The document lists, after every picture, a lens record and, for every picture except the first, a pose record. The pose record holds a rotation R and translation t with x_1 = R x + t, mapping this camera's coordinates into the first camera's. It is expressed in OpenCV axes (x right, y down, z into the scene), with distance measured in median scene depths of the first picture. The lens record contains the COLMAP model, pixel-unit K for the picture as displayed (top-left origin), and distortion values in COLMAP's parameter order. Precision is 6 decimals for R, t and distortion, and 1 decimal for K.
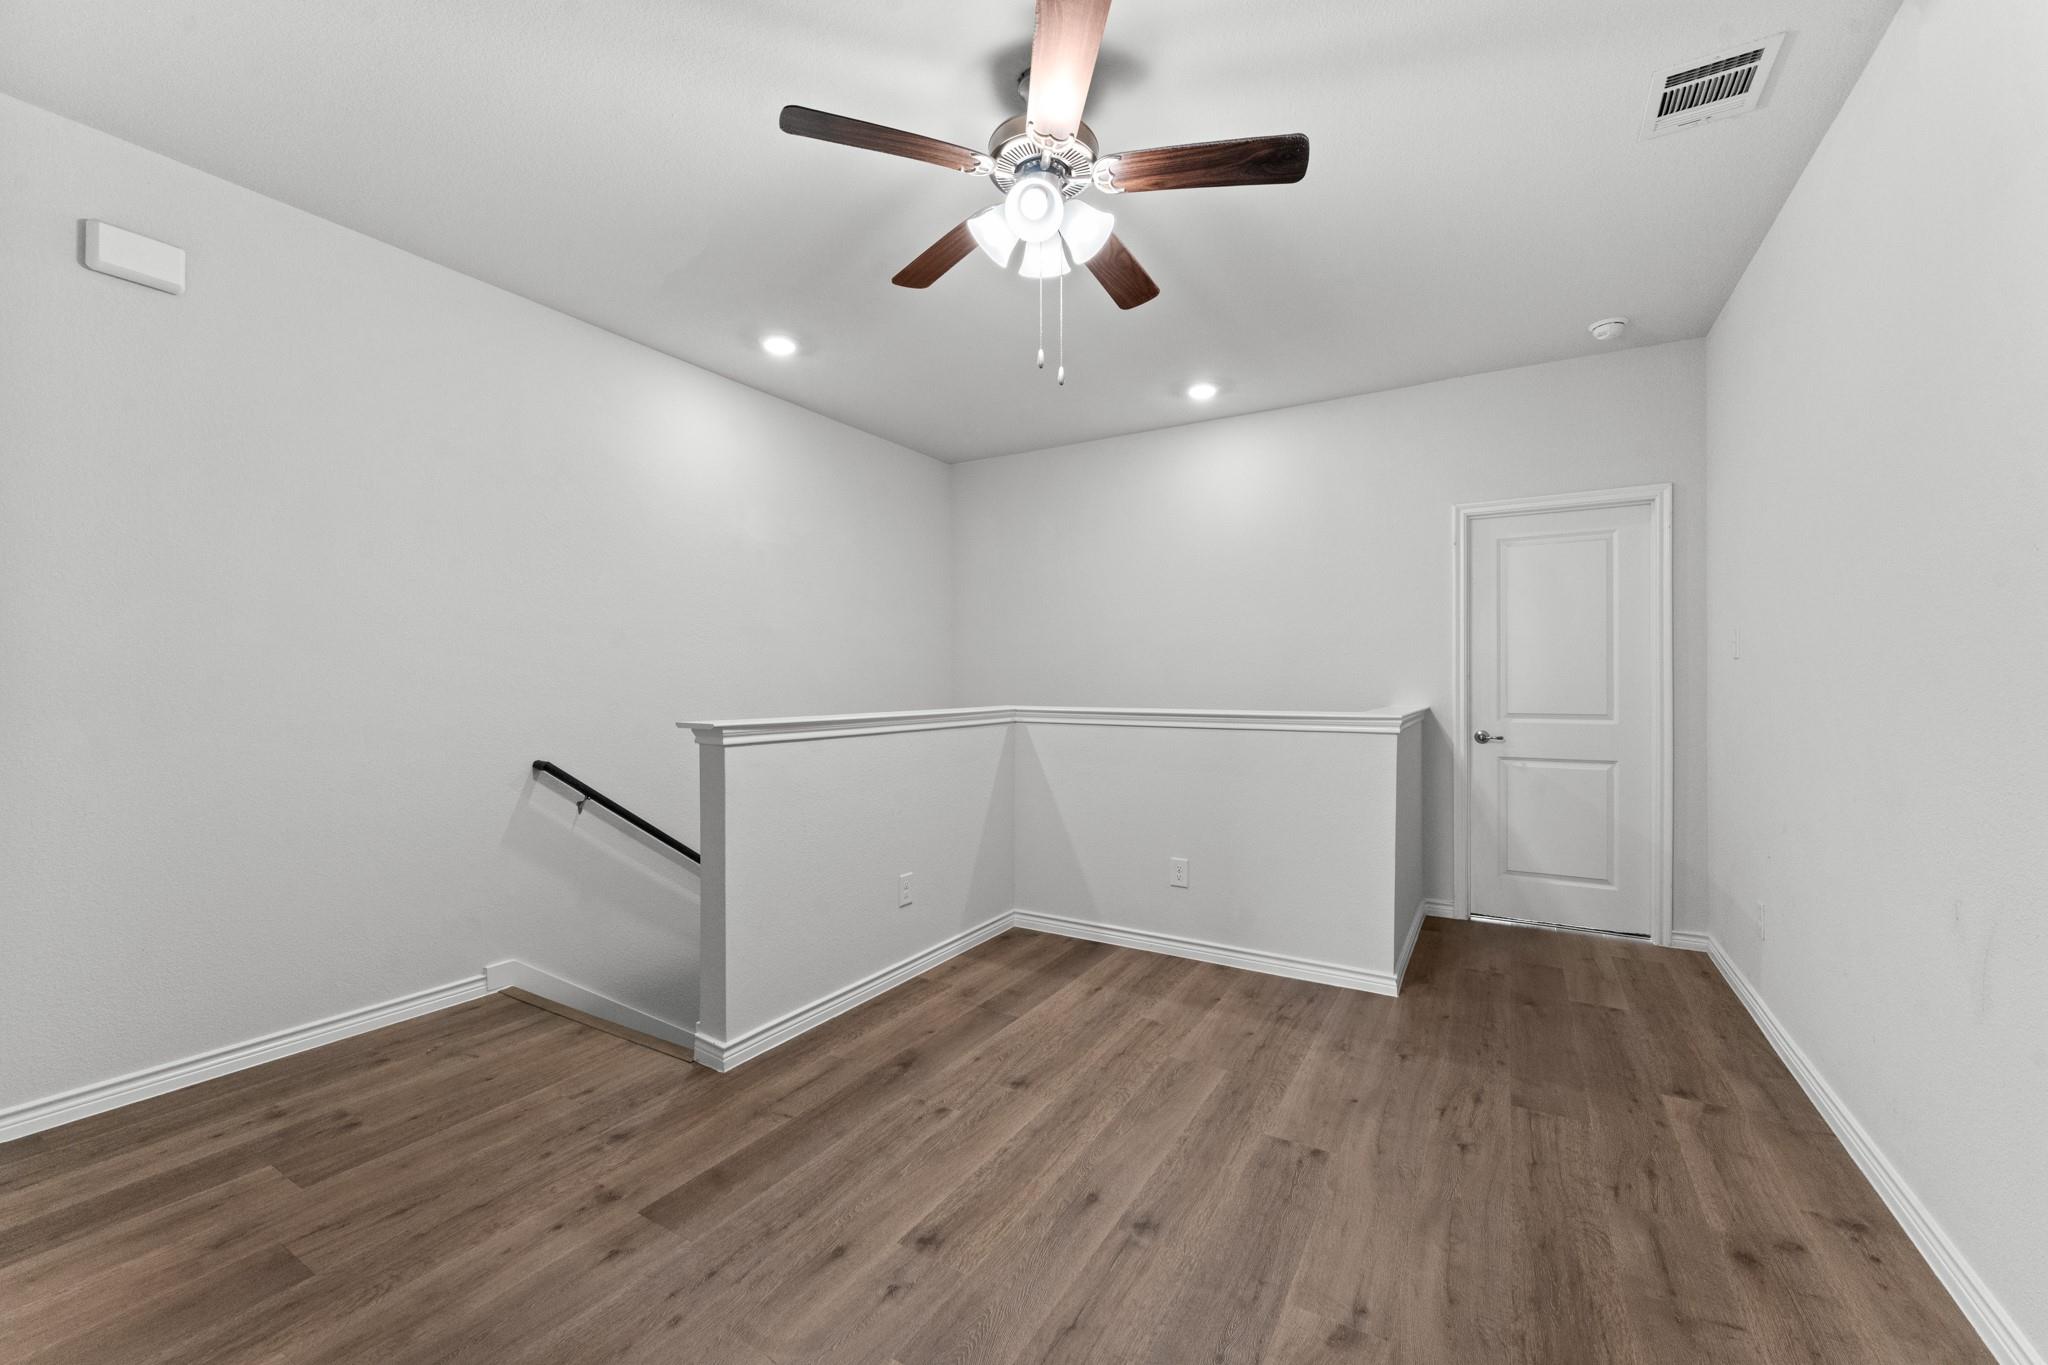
lens RADIAL K [[823.4, 0, 1020.2], [0, 823.4, 681.4], [0, 0, 1]] dist [-0.000146, 0.000026]
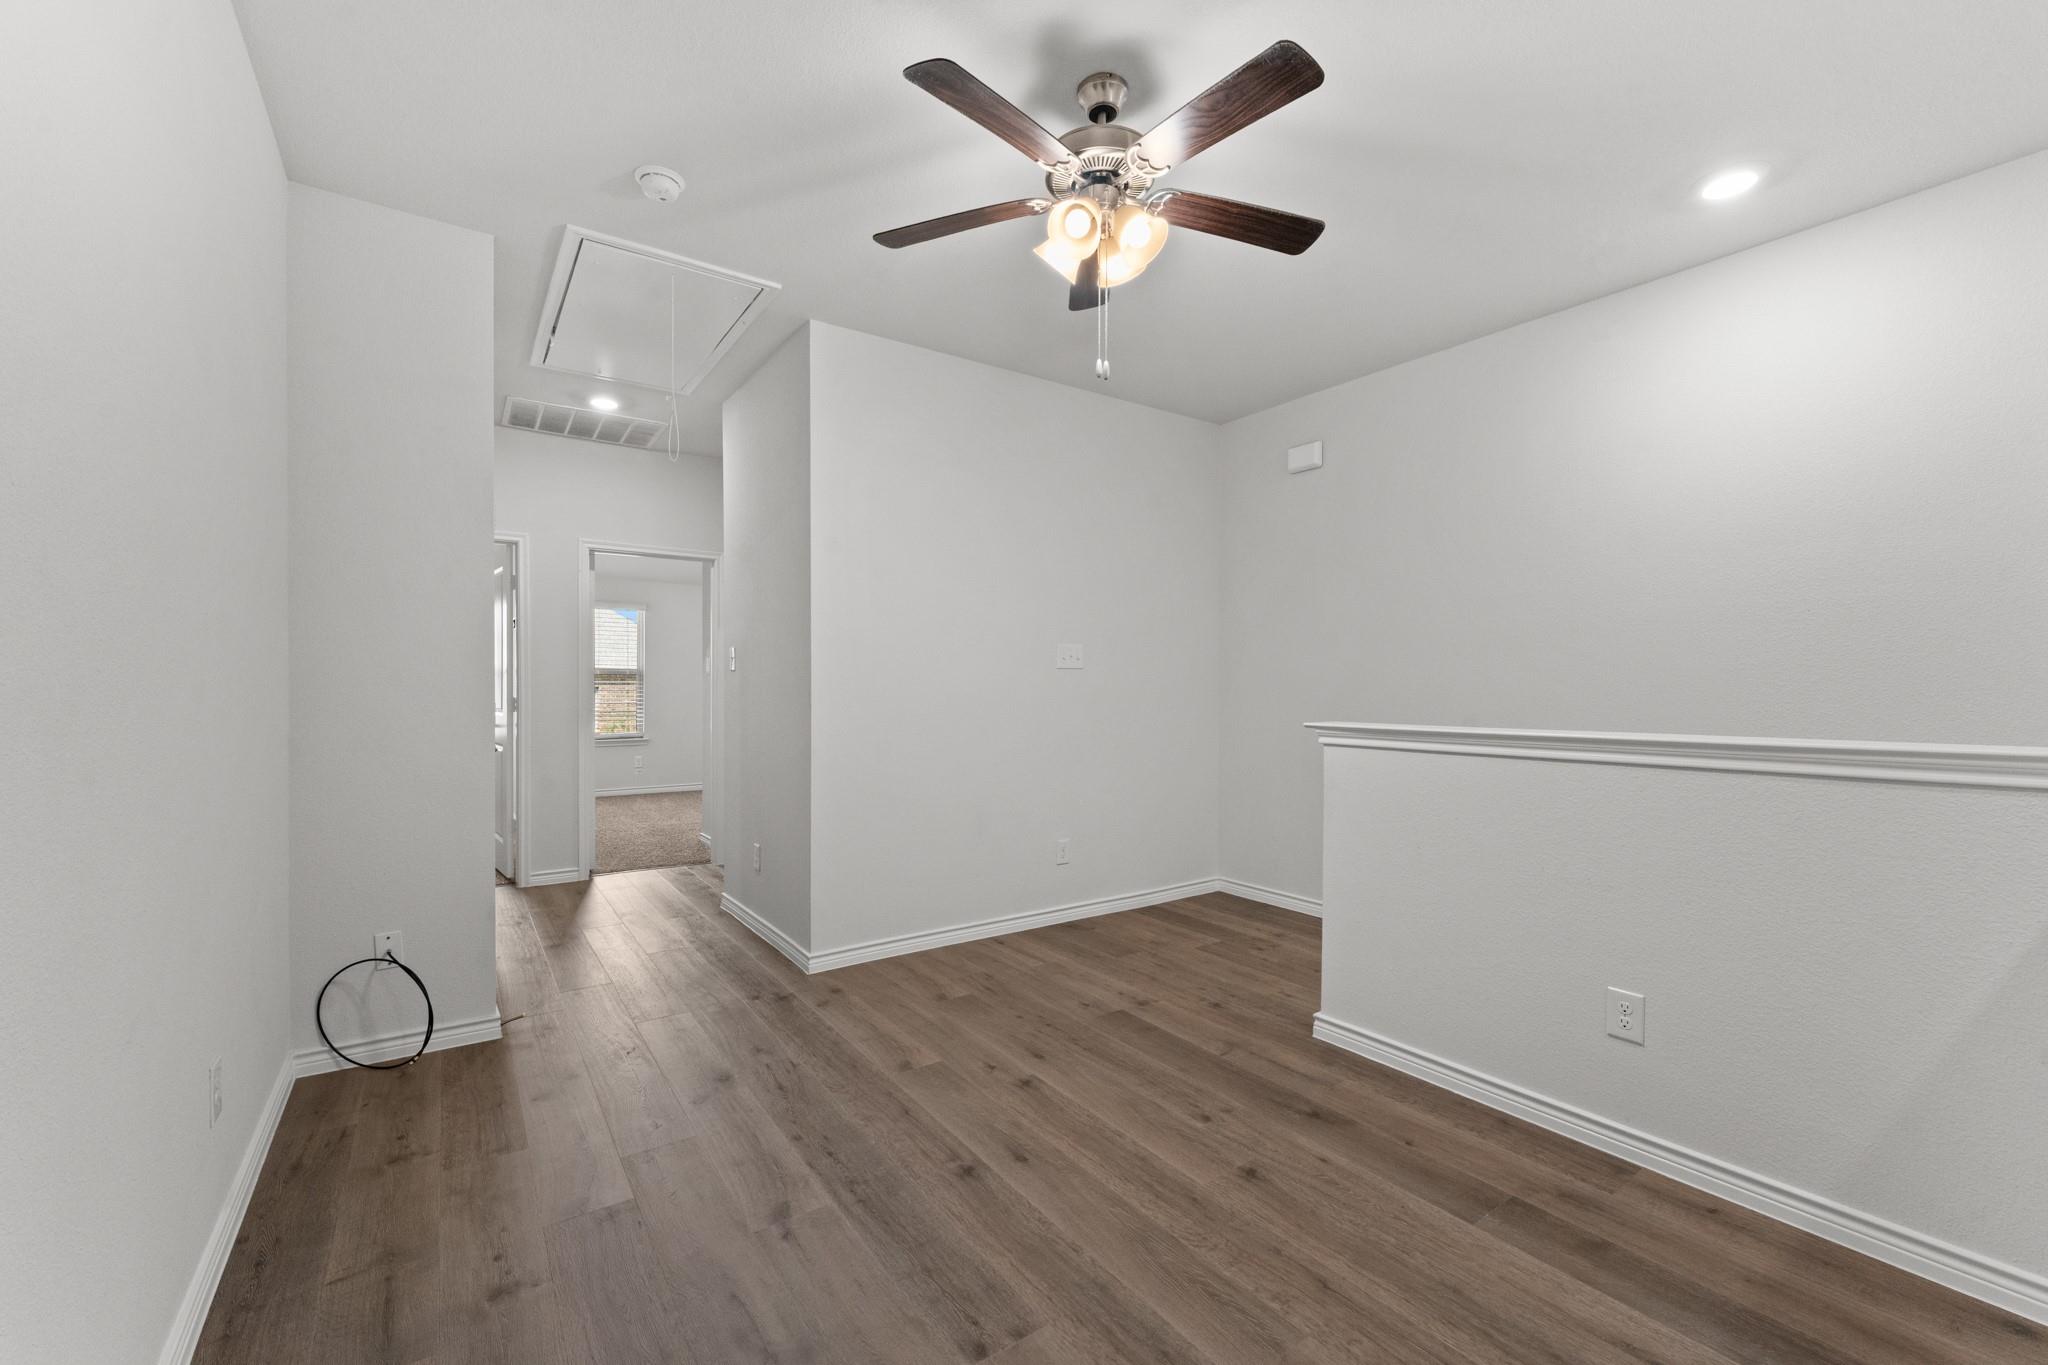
lens RADIAL K [[823.4, 0, 1015.3], [0, 823.4, 686.9], [0, 0, 1]] dist [-0.000146, 0.000026]
pose [[-0.418214, -0.001436, -0.908347, 0.984326], [0.002304, 0.999994, -0.002641, 0.004334], [0.908346, -0.003197, -0.418208, 1.317634]]
